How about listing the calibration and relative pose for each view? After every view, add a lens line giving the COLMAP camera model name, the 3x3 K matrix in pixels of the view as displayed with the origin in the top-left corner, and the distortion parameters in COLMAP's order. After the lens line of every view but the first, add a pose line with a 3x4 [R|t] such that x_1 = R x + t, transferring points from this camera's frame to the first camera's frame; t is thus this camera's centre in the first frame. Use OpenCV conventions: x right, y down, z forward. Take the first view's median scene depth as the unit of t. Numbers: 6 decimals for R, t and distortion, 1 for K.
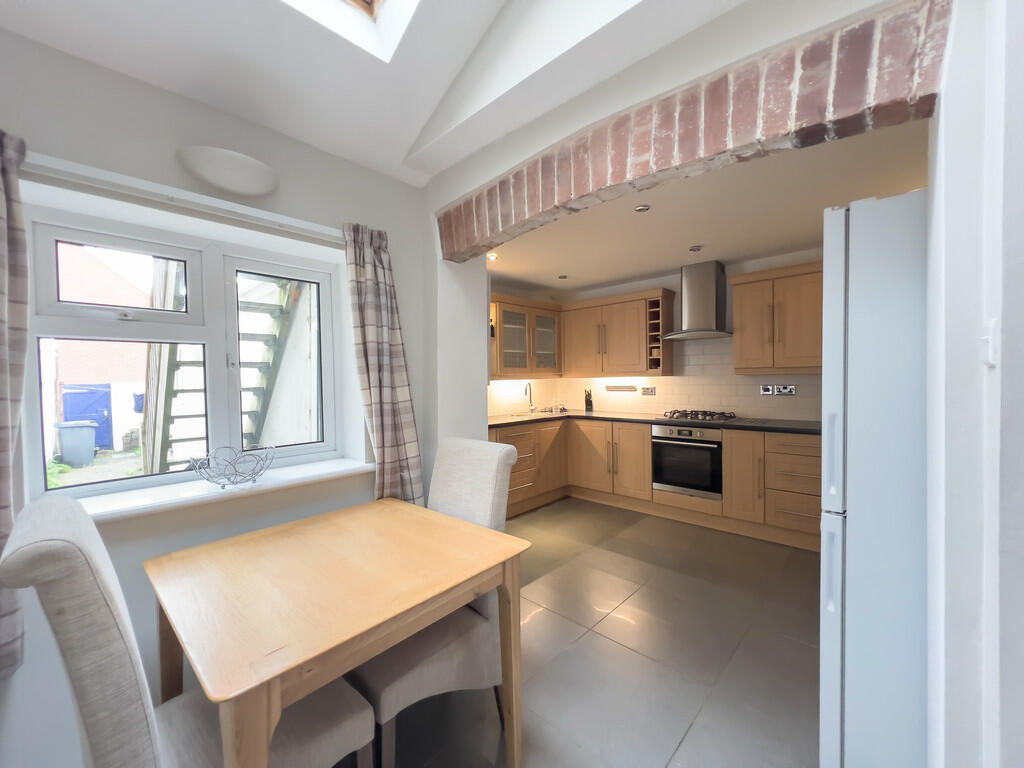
lens RADIAL K [[409.3, 0, 527.7], [0, 409.3, 396.5], [0, 0, 1]] dist [0.000442, 0.000007]
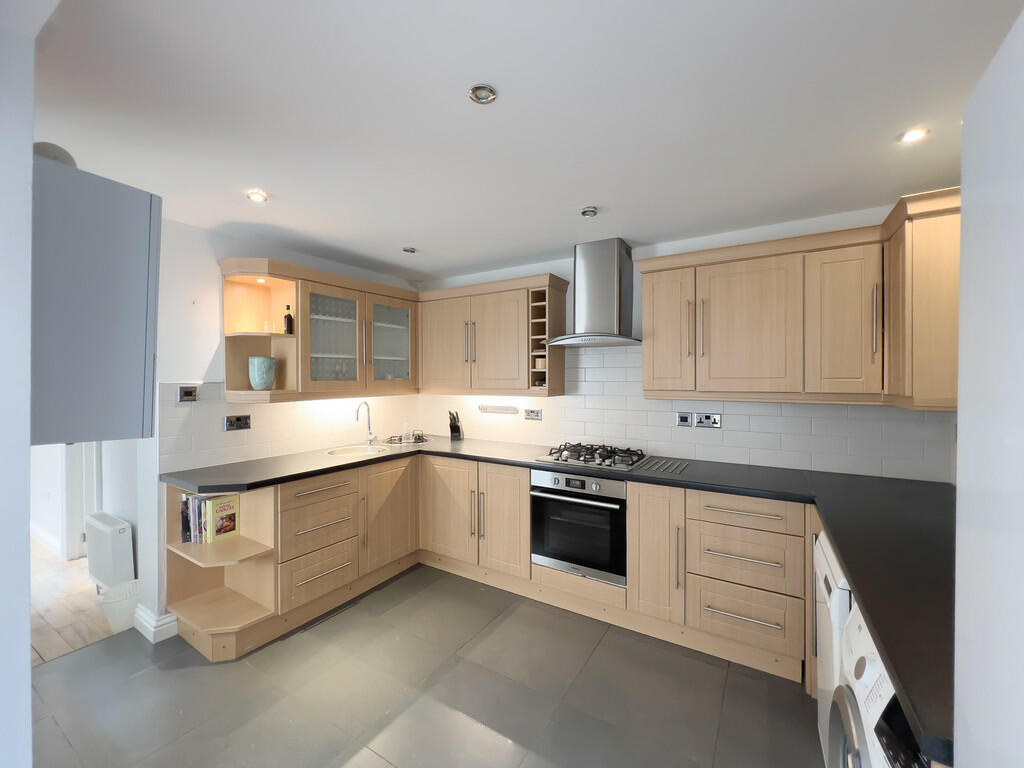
lens RADIAL K [[411.9, 0, 513.1], [0, 411.9, 388.1], [0, 0, 1]] dist [-0.000178, 0.000038]
pose [[0.984797, 0.013824, 0.173159, 0.142647], [-0.010173, 0.999707, -0.021955, -0.048353], [-0.173412, 0.019859, 0.984649, 0.300104]]
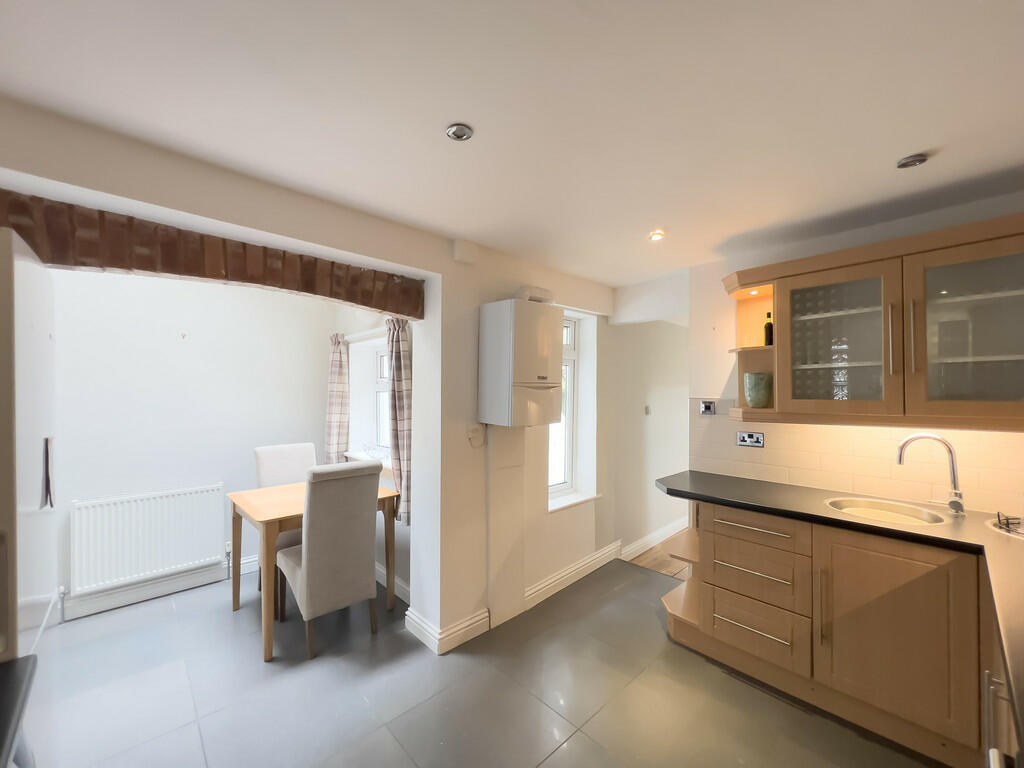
lens RADIAL K [[412.3, 0, 508.3], [0, 412.3, 395.1], [0, 0, 1]] dist [-0.000370, -0.000044]
pose [[-0.096536, 0.032133, -0.994811, 0.497466], [-0.037698, 0.998644, 0.035915, -0.080681], [0.994615, 0.040970, -0.095194, 0.683040]]
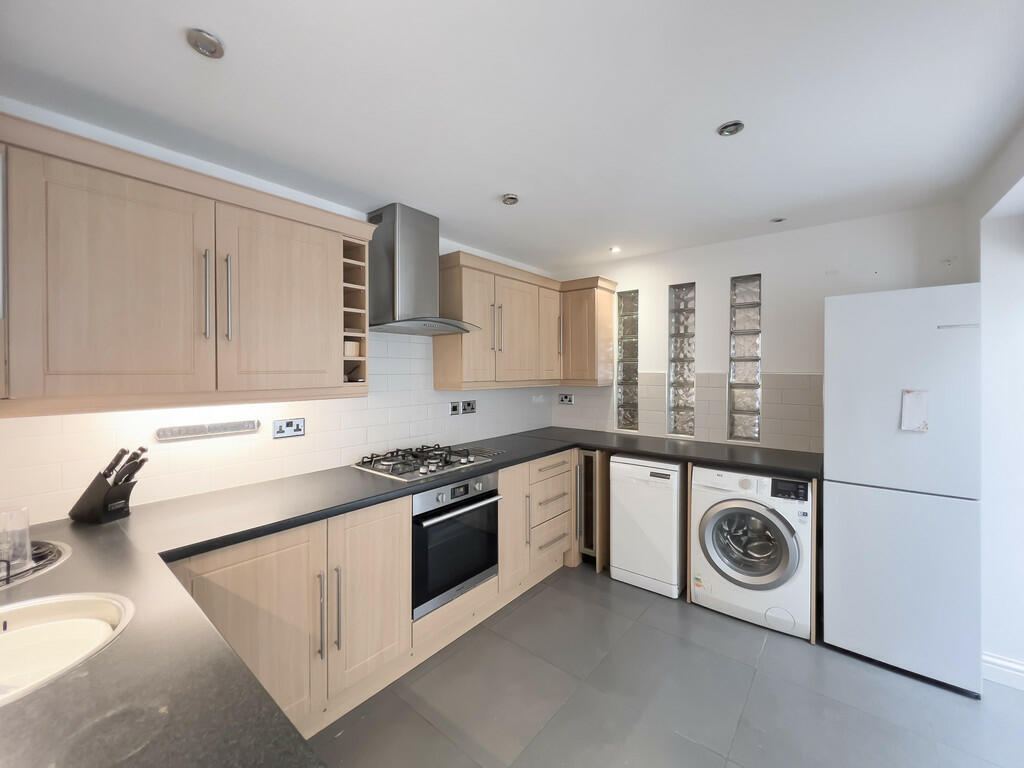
lens RADIAL K [[416.8, 0, 513.7], [0, 416.8, 374.0], [0, 0, 1]] dist [-0.000739, -0.000004]
pose [[-0.033899, 0.011026, 0.999364, -0.198562], [0.046584, 0.998870, -0.009441, -0.063399], [-0.998339, 0.046234, -0.034375, 0.832164]]
